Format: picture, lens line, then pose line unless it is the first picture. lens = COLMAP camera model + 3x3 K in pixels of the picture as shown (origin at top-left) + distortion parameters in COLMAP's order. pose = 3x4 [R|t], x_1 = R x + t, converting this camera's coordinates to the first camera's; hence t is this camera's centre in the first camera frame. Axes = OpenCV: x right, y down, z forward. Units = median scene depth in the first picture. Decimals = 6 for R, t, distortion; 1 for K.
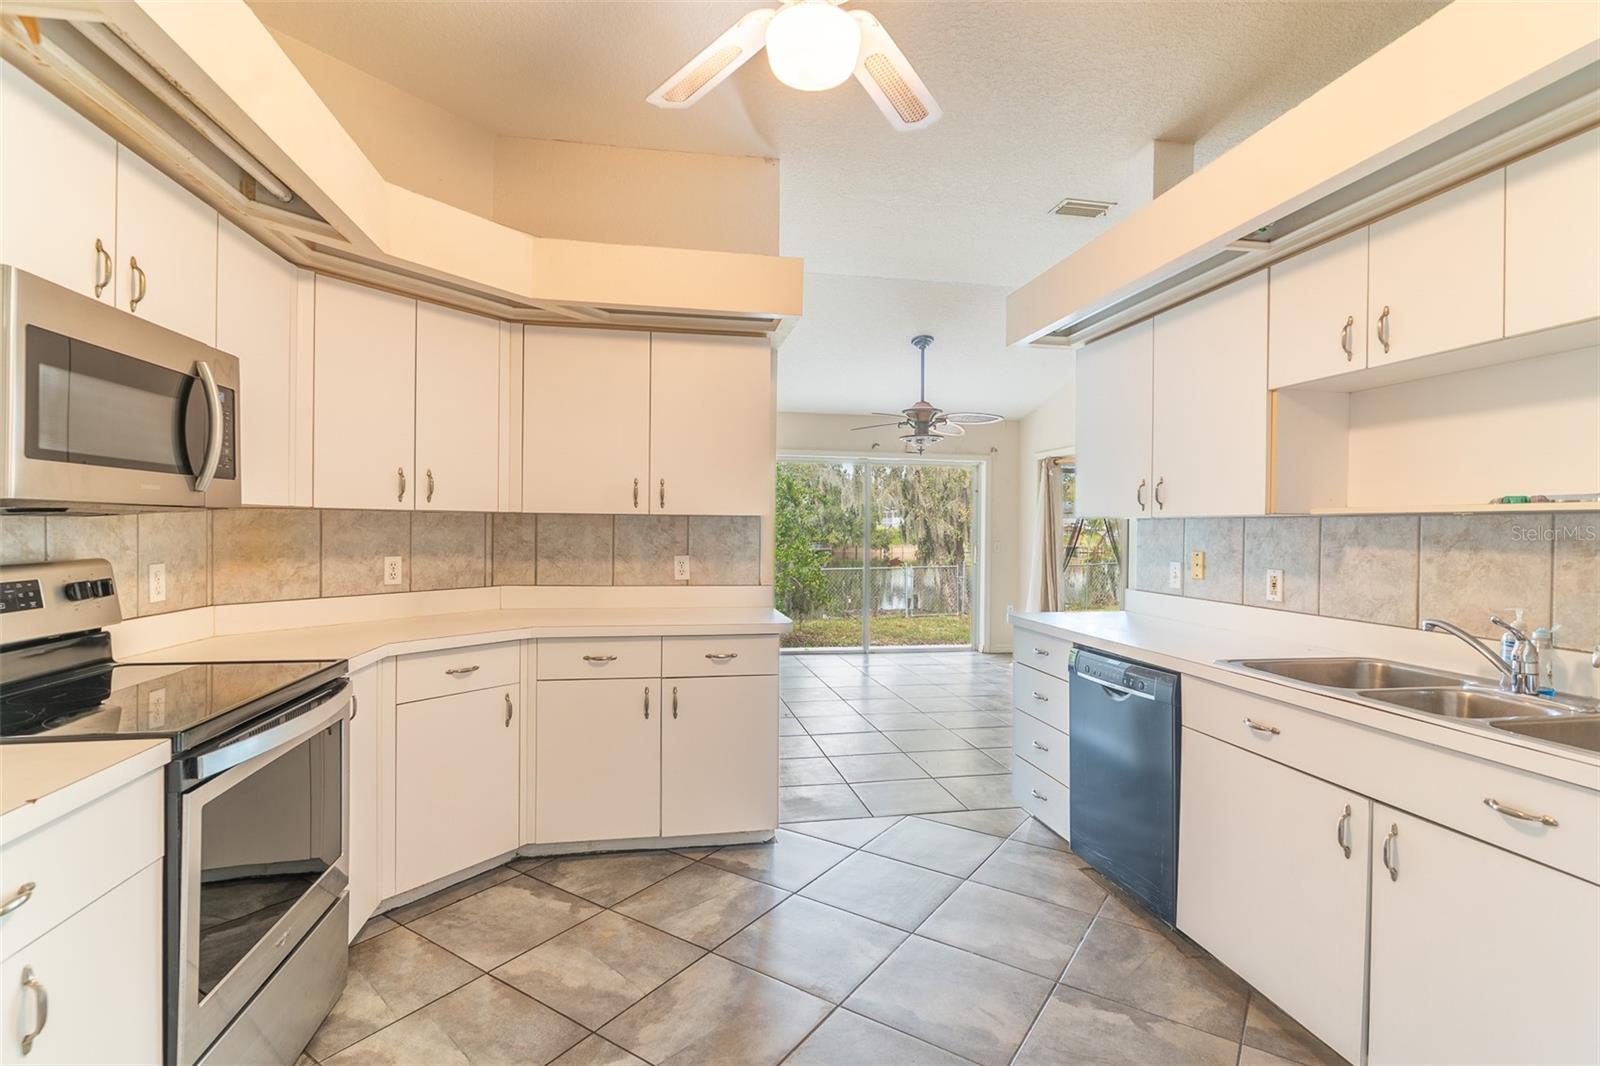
lens RADIAL K [[763.9, 0, 800.0], [0, 763.9, 533.0], [0, 0, 1]] dist [0.002669, 0.000200]
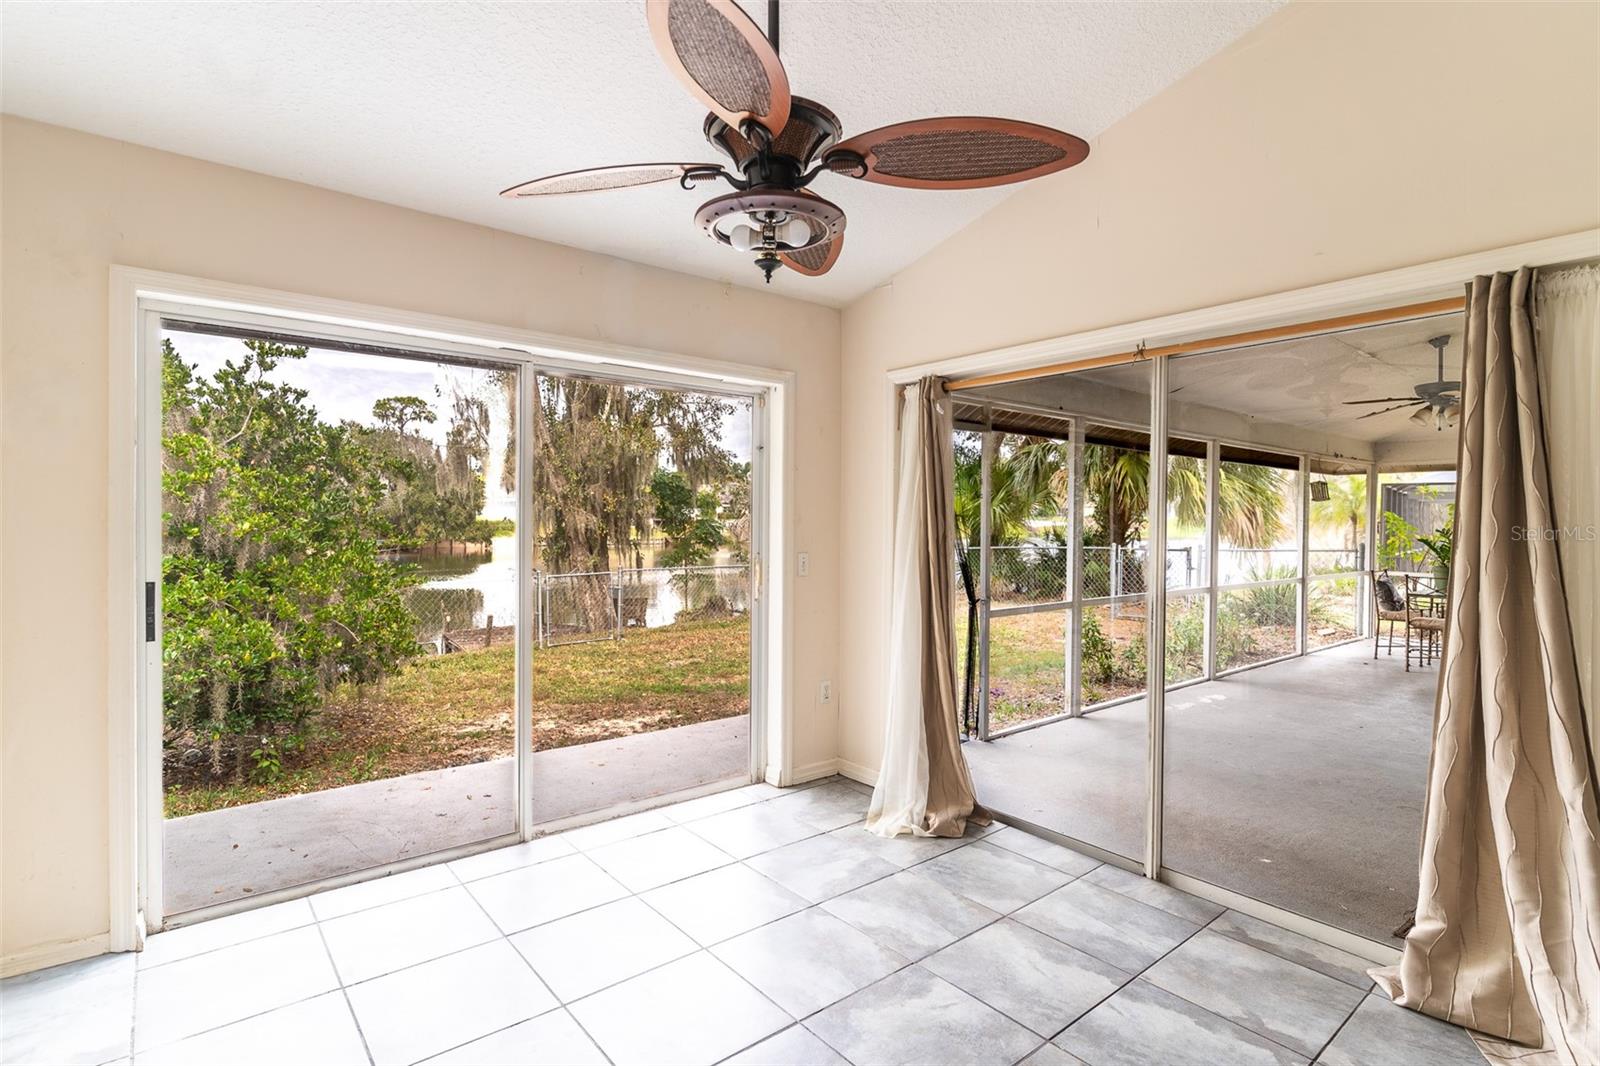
lens RADIAL K [[783.1, 0, 792.0], [0, 783.1, 533.3], [0, 0, 1]] dist [-0.003071, -0.000149]
pose [[0.884364, -0.011011, 0.466668, 0.007996], [0.005146, 0.999891, 0.013841, -0.003168], [-0.466770, -0.009838, 0.884324, 0.217203]]
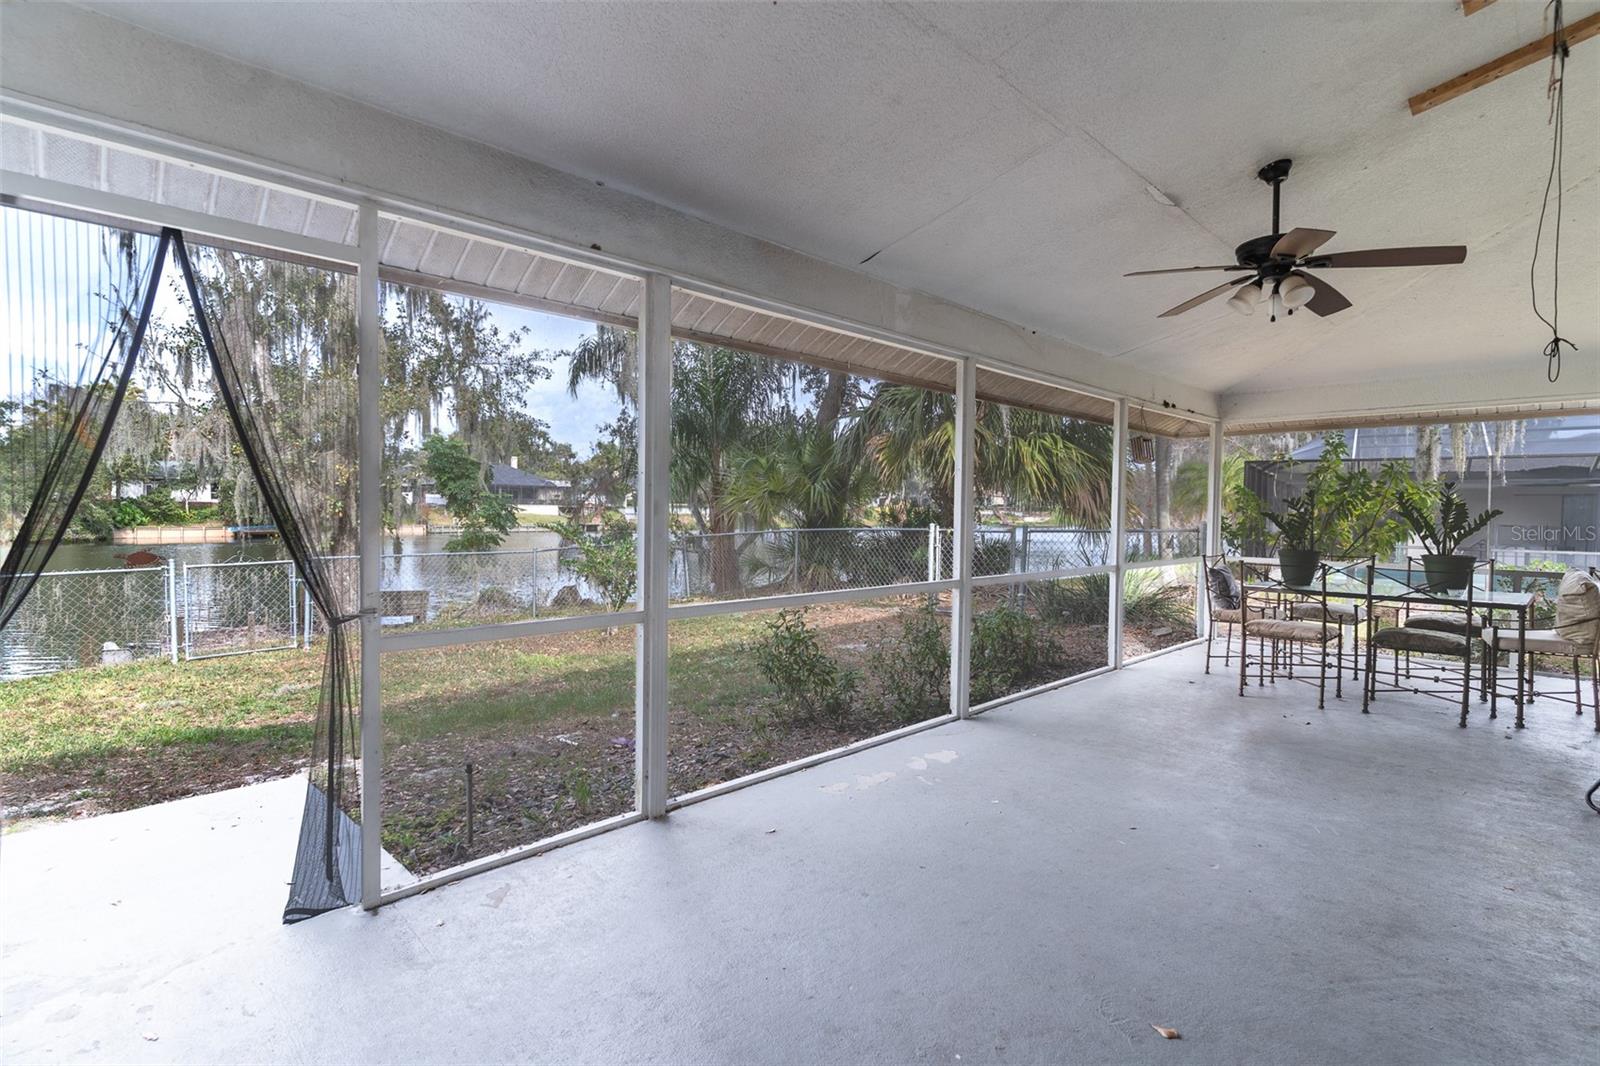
lens RADIAL K [[763.9, 0, 800.0], [0, 763.9, 533.0], [0, 0, 1]] dist [0.002669, 0.000200]
pose [[0.832468, -0.018664, 0.553759, 0.166393], [0.002744, 0.999559, 0.029563, 0.005496], [-0.554066, -0.023091, 0.832152, 0.274881]]
